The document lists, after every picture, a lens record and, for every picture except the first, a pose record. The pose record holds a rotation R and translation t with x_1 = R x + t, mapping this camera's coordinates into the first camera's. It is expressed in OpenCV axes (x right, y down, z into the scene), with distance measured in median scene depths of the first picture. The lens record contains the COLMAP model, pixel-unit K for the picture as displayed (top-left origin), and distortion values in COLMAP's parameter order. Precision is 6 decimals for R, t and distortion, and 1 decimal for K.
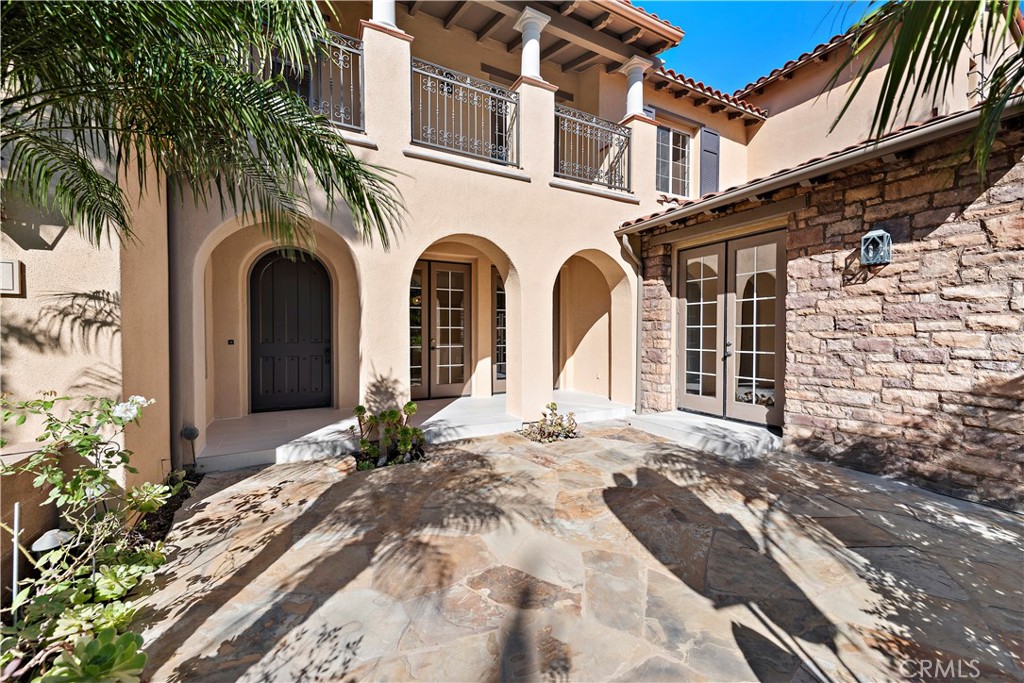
lens RADIAL K [[400.3, 0, 516.4], [0, 400.3, 338.5], [0, 0, 1]] dist [0.012534, -0.000034]
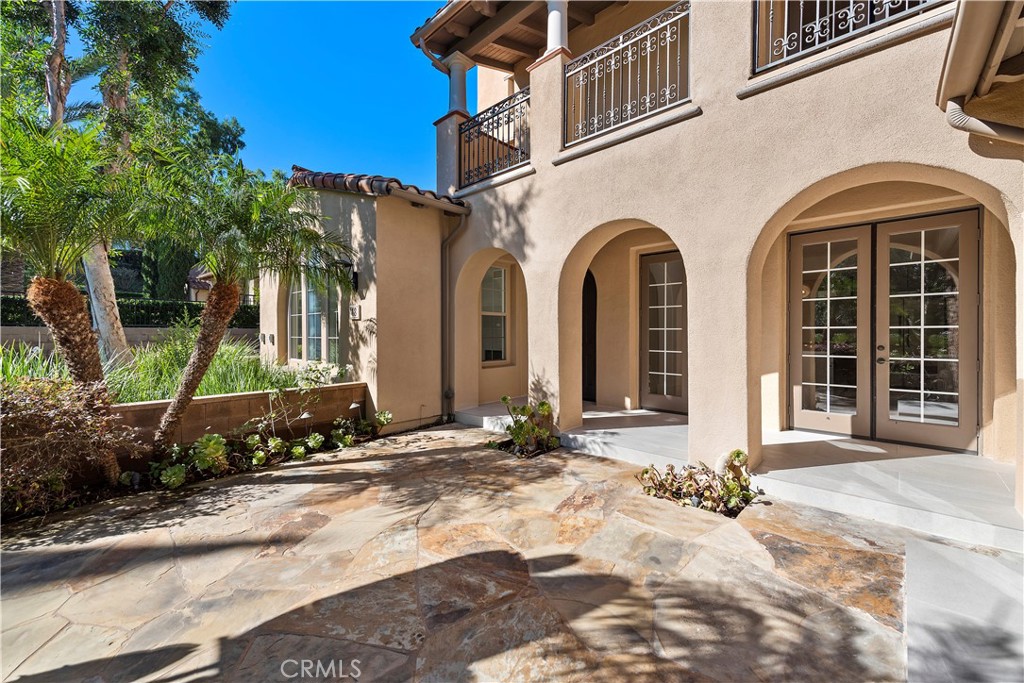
lens RADIAL K [[400.3, 0, 510.0], [0, 400.3, 338.9], [0, 0, 1]] dist [0.012534, -0.000034]
pose [[0.317298, 0.012591, -0.948242, 0.735706], [-0.012038, 0.999885, 0.009248, -0.018507], [0.948249, 0.008480, 0.317413, 0.610275]]
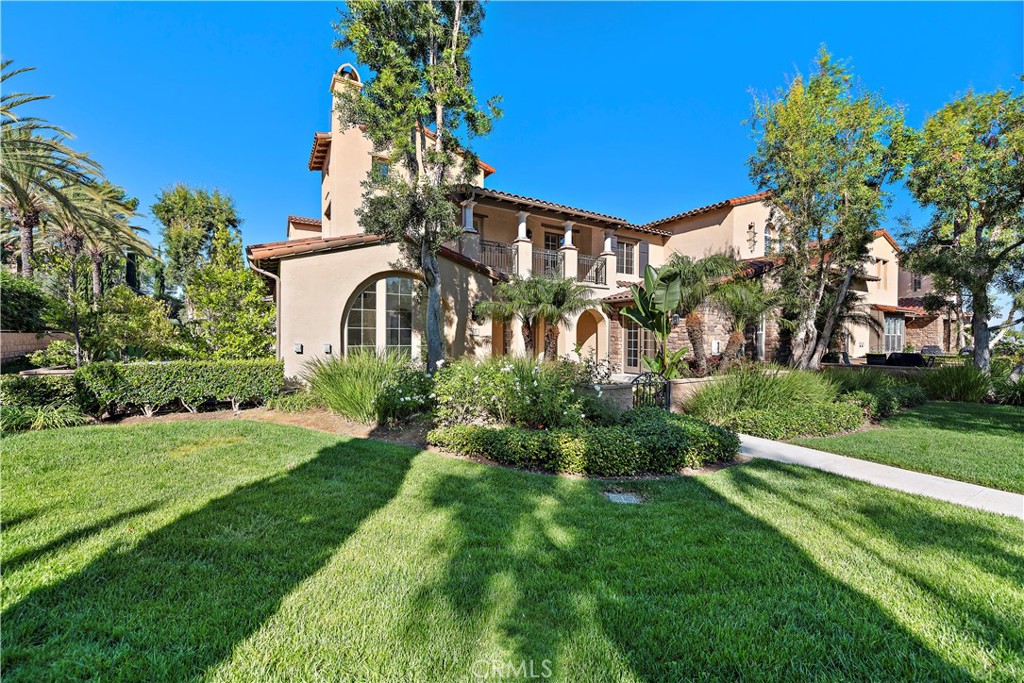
lens RADIAL K [[400.3, 0, 508.3], [0, 400.3, 338.3], [0, 0, 1]] dist [0.012534, -0.000034]
pose [[0.999036, 0.001724, 0.043866, -0.607209], [-0.001303, 0.999953, -0.009639, -0.019055], [-0.043881, 0.009573, 0.998991, -2.062137]]
